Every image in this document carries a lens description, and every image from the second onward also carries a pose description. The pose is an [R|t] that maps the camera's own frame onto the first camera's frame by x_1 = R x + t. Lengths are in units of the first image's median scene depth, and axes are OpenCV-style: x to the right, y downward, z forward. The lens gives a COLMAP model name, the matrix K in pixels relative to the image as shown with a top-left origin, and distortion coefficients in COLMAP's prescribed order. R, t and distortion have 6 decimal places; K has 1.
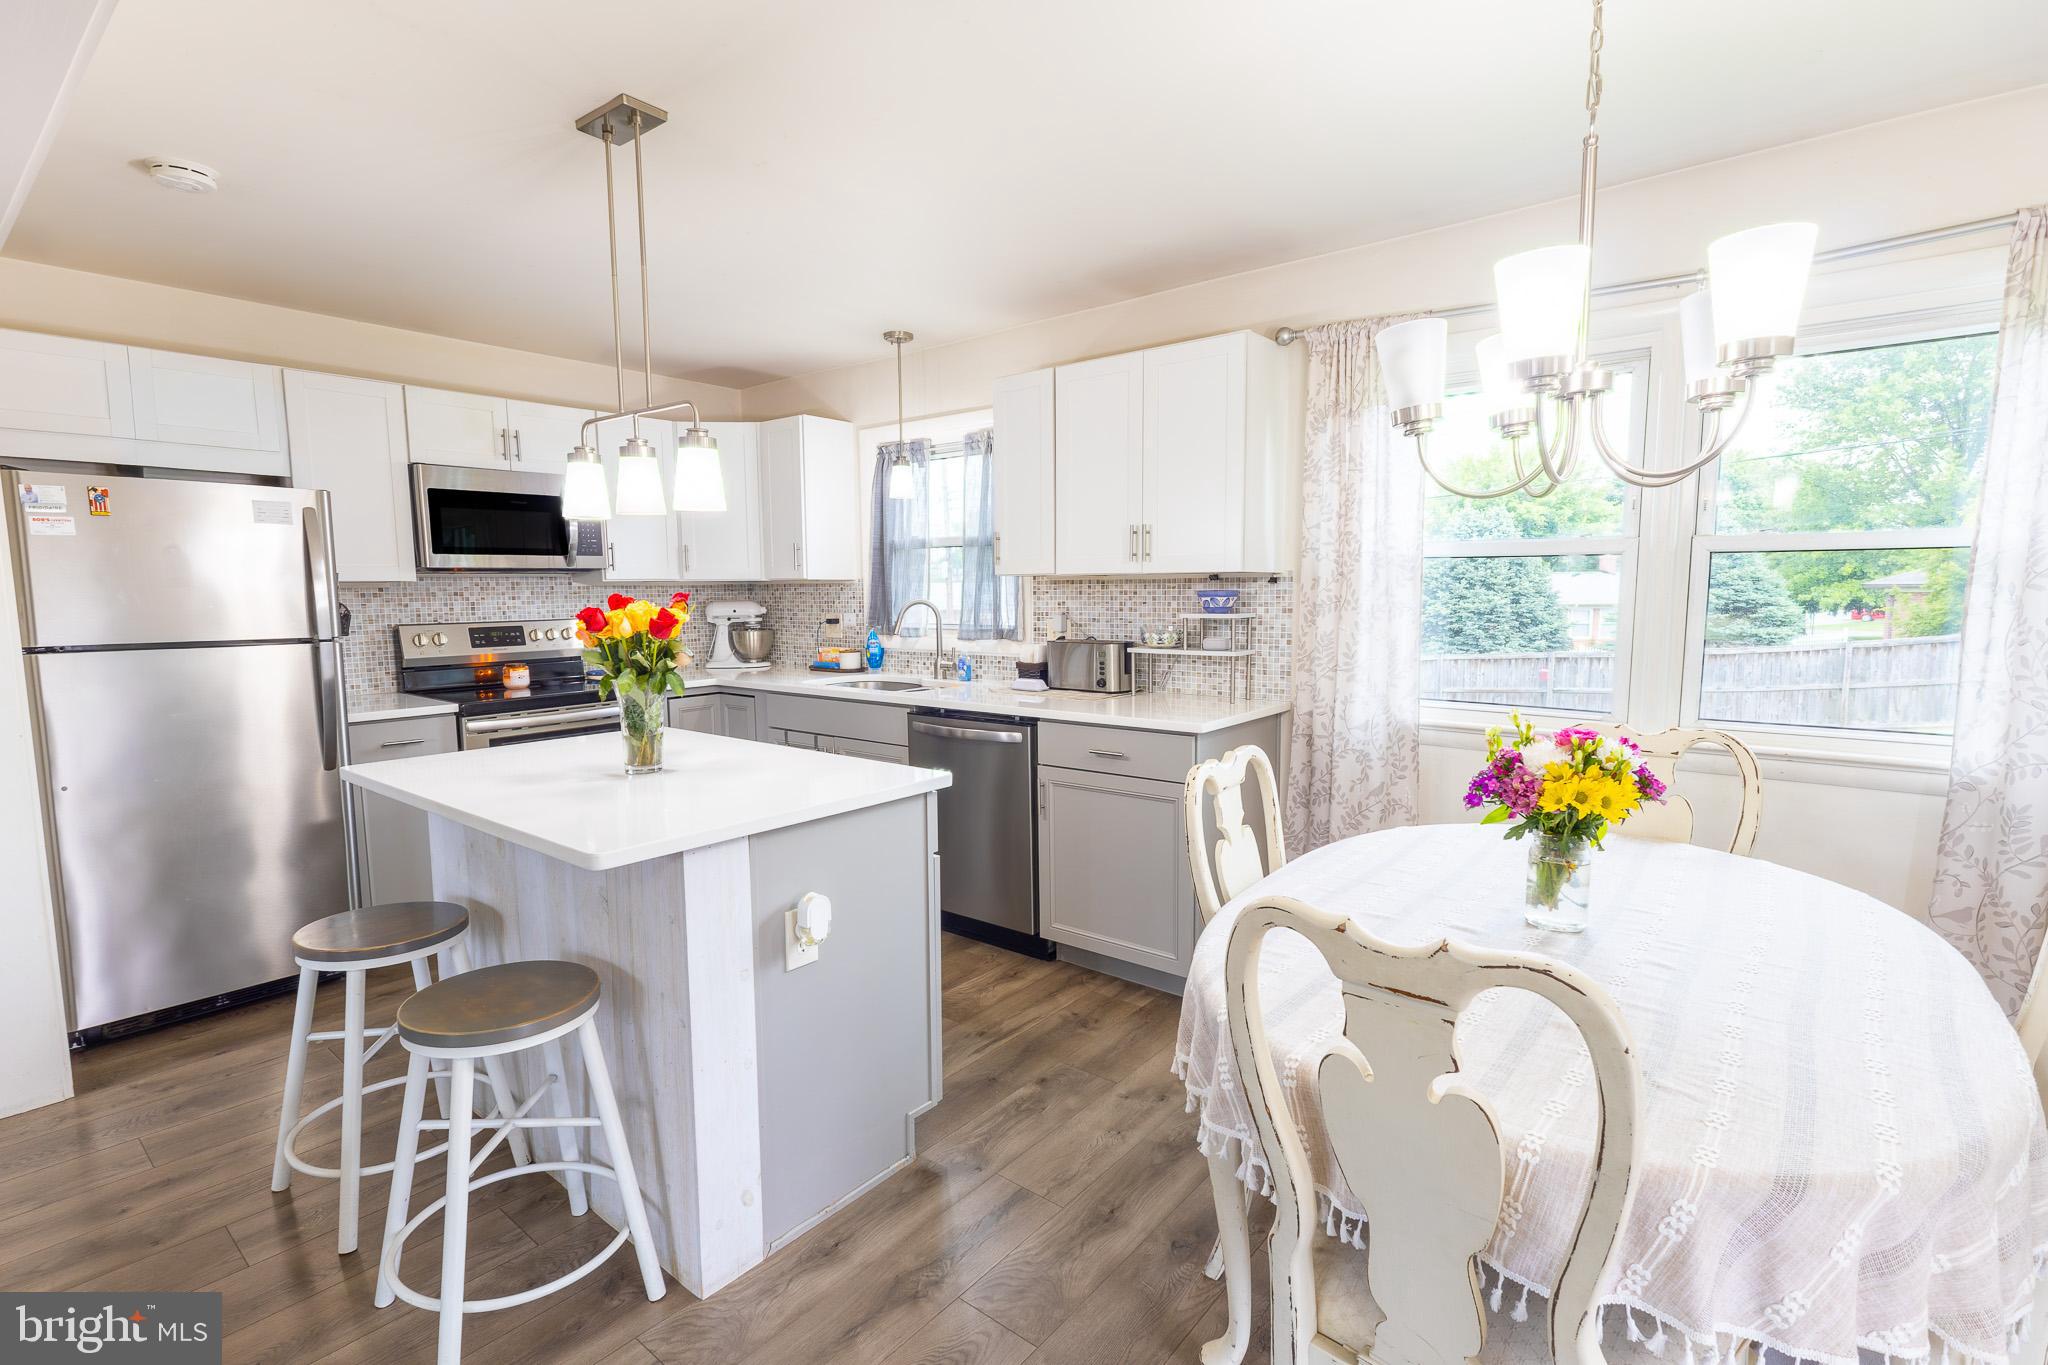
lens RADIAL K [[951.4, 0, 1017.9], [0, 951.4, 688.4], [0, 0, 1]] dist [0.012896, 0.000153]
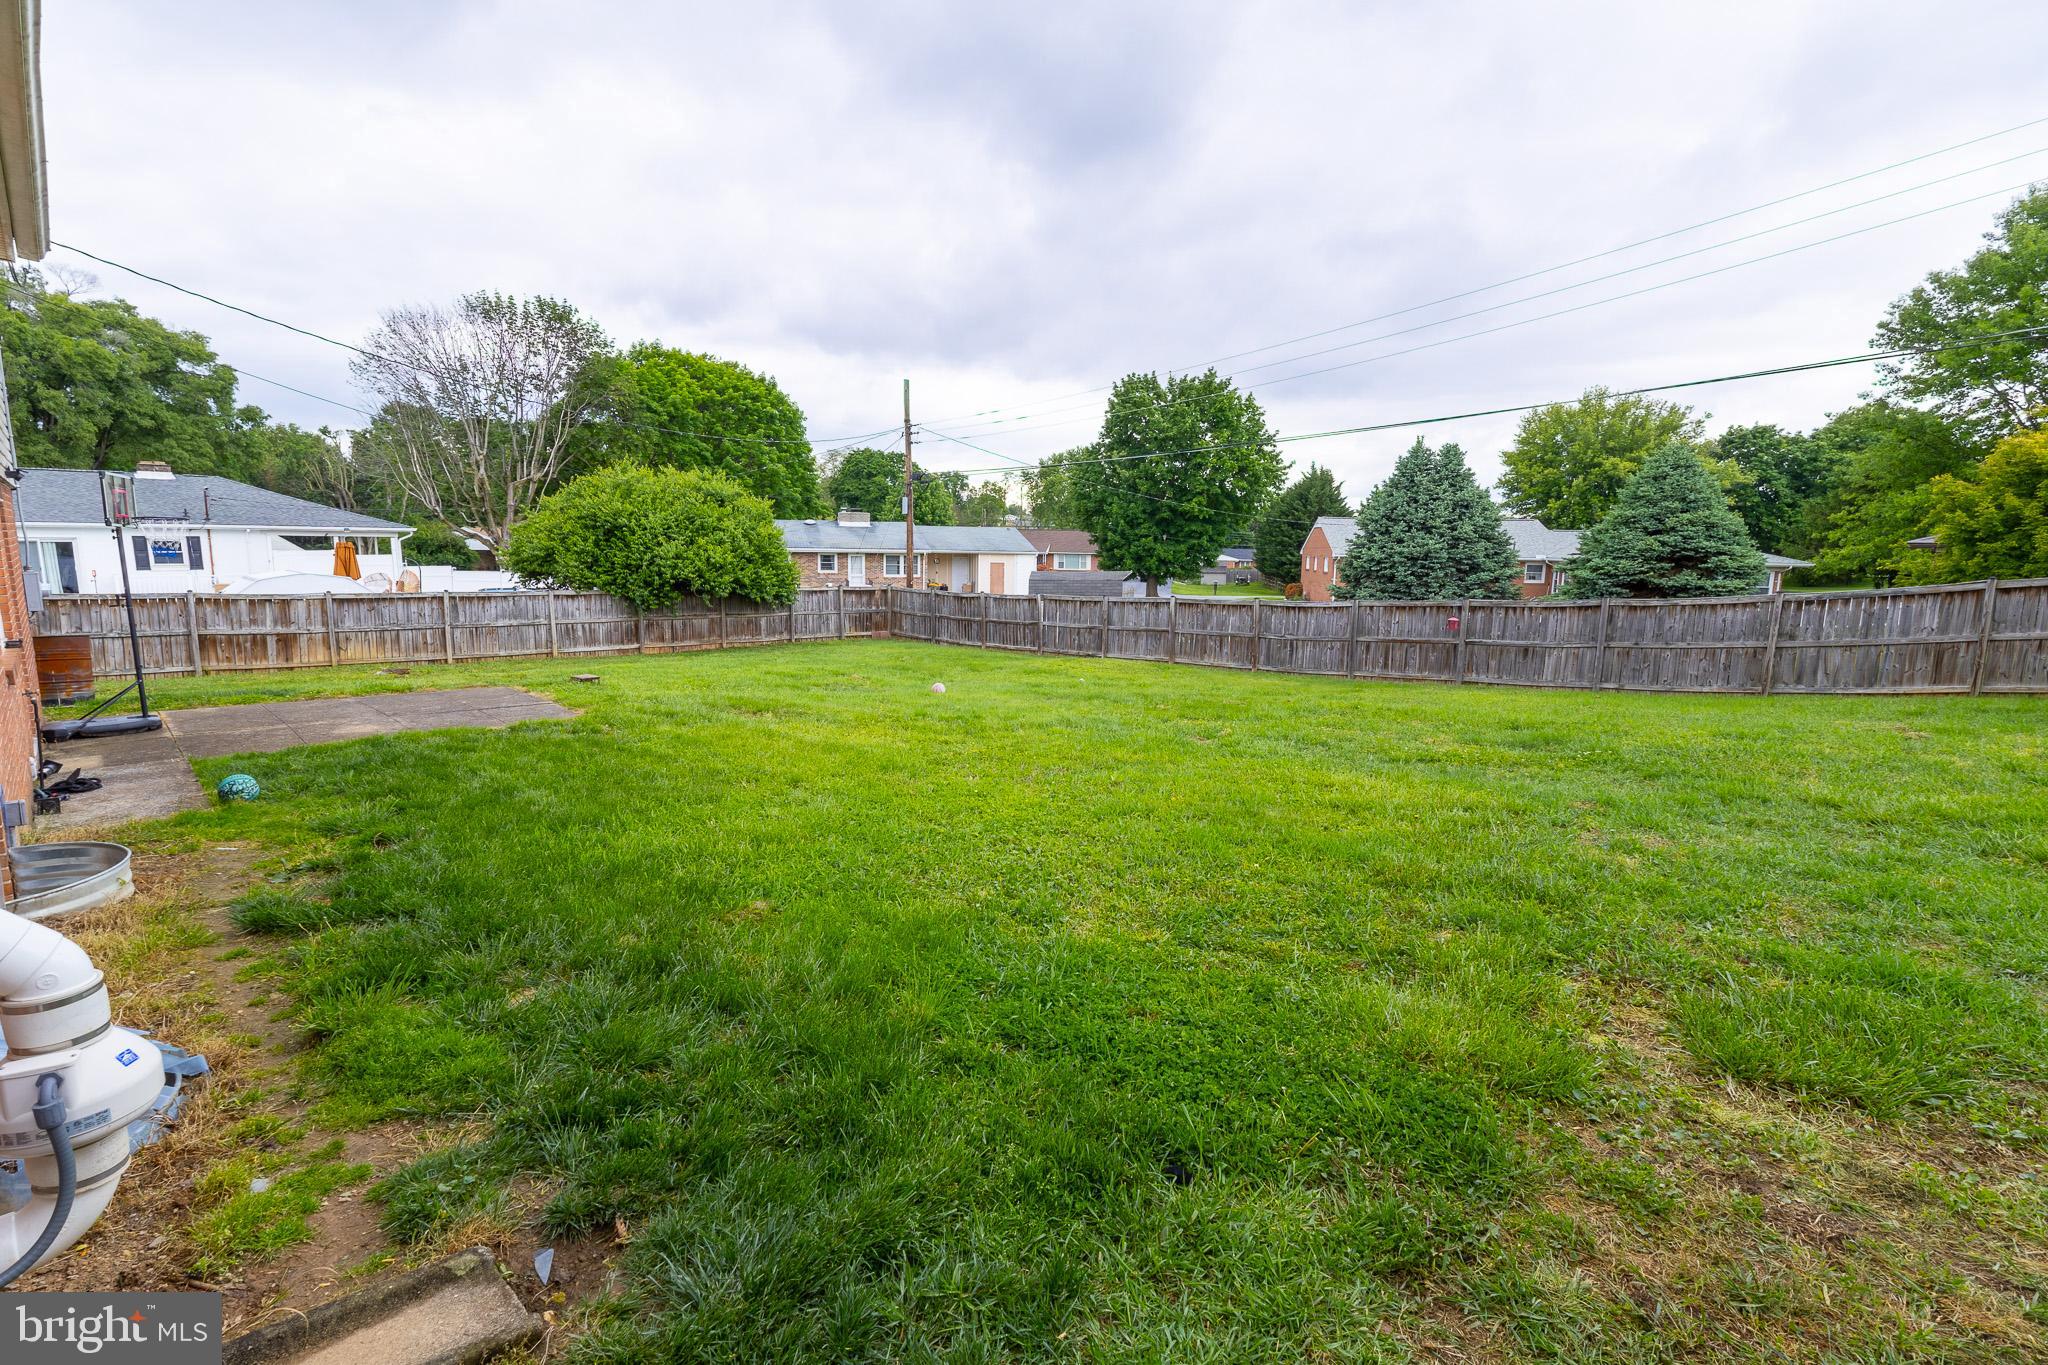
lens RADIAL K [[951.4, 0, 1013.0], [0, 951.4, 683.6], [0, 0, 1]] dist [0.012896, 0.000153]
pose [[0.994991, 0.040170, -0.091544, 0.189235], [-0.036057, 0.998283, 0.046156, 0.013404], [0.093241, -0.042624, 0.994731, 0.044568]]
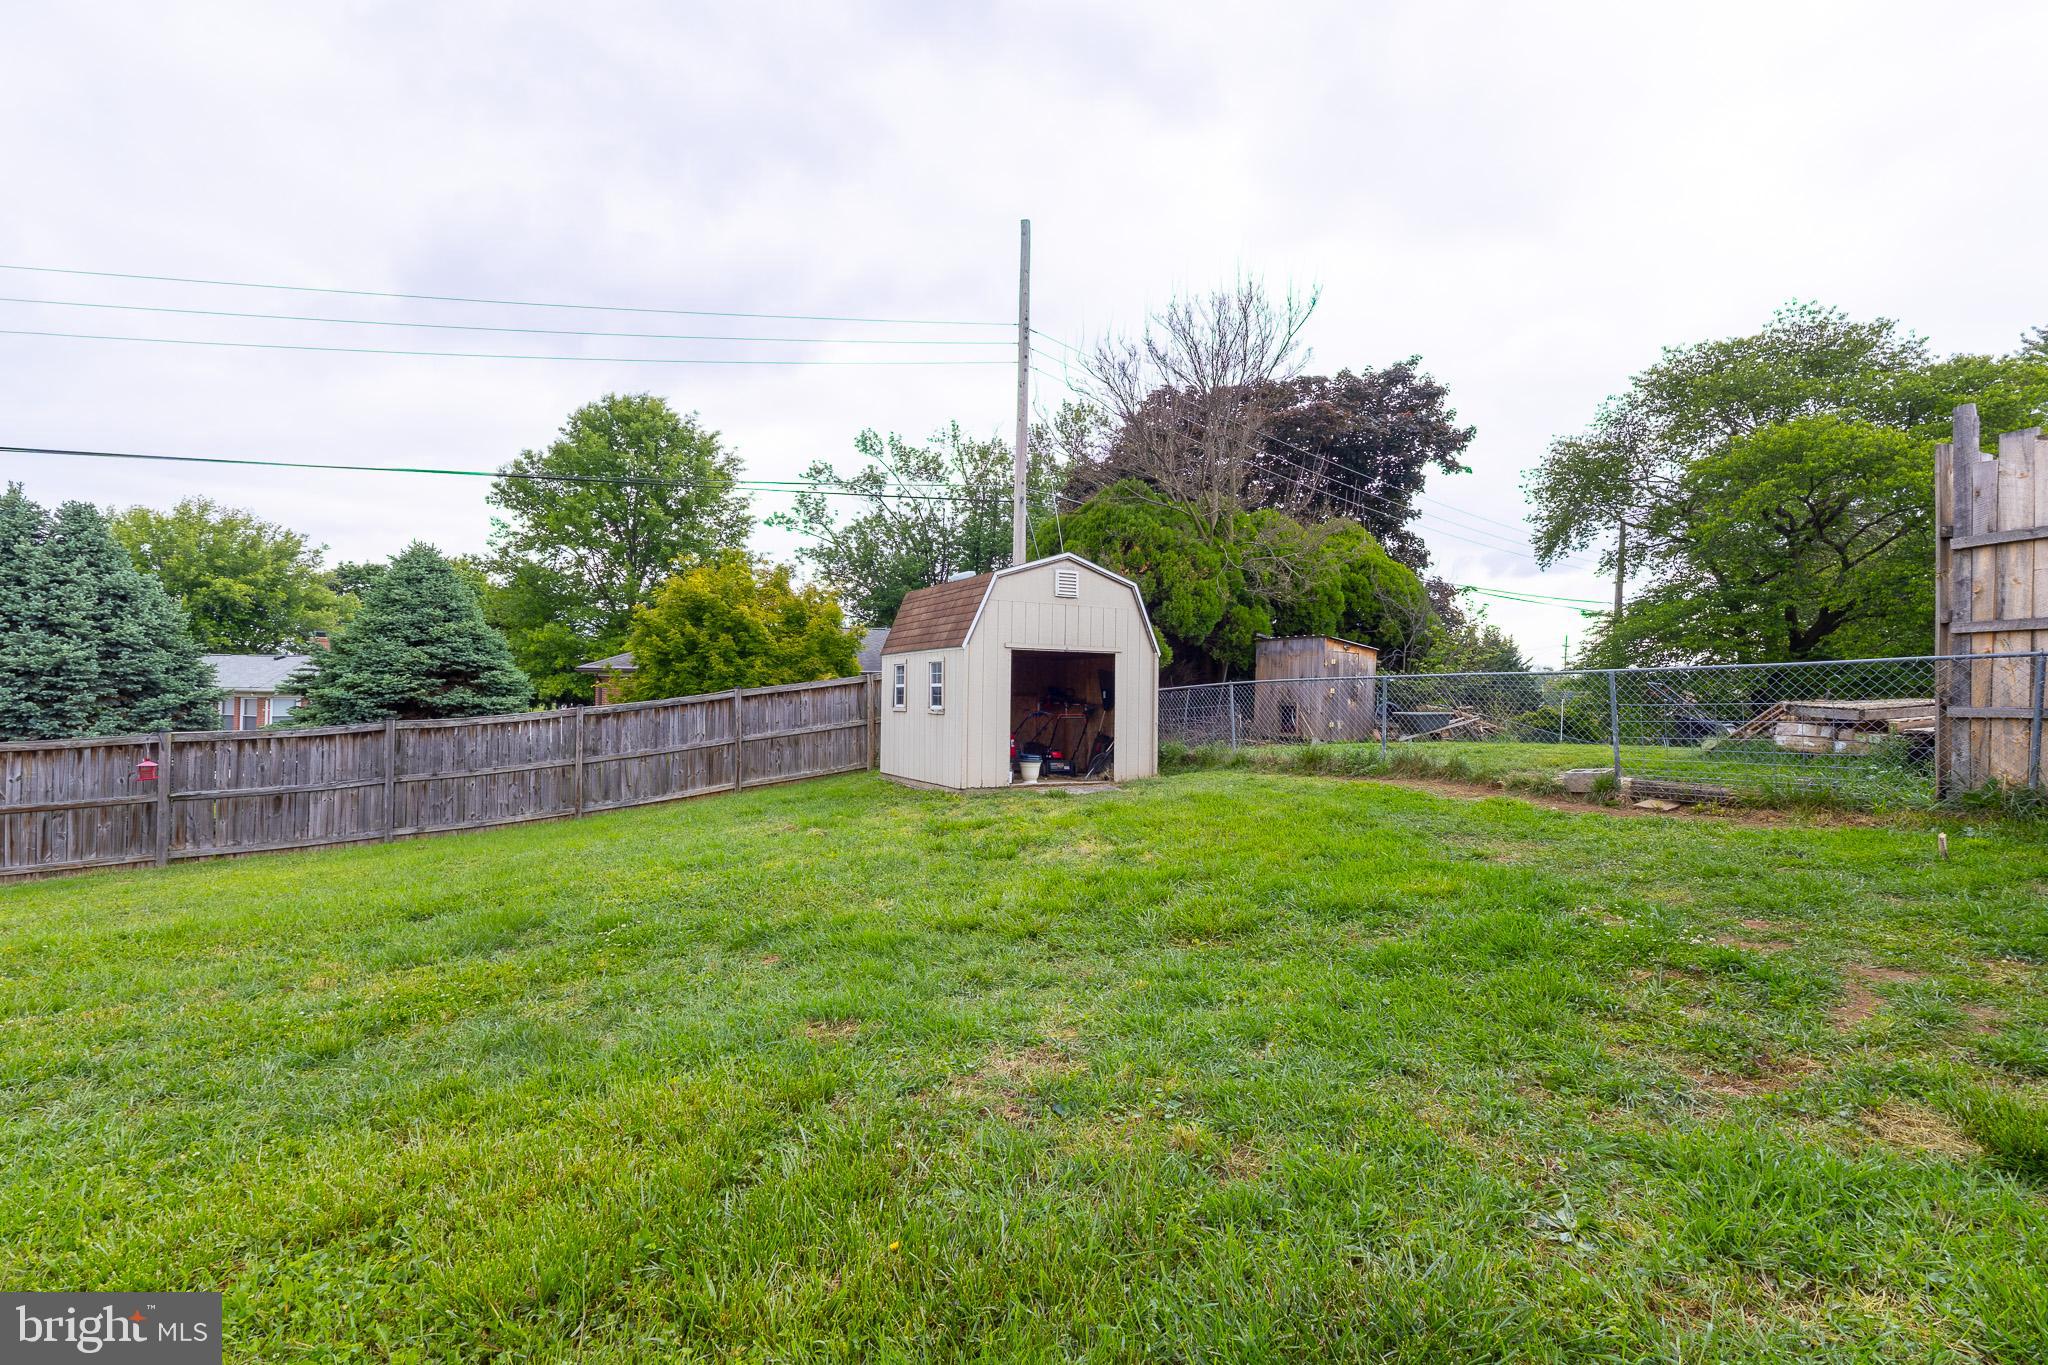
lens RADIAL K [[951.4, 0, 1021.4], [0, 951.4, 682.9], [0, 0, 1]] dist [0.012896, 0.000153]
pose [[0.394226, 0.027274, 0.918609, 0.192953], [0.079192, 0.994833, -0.063522, 0.009619], [-0.915595, 0.097789, 0.390029, 0.244643]]
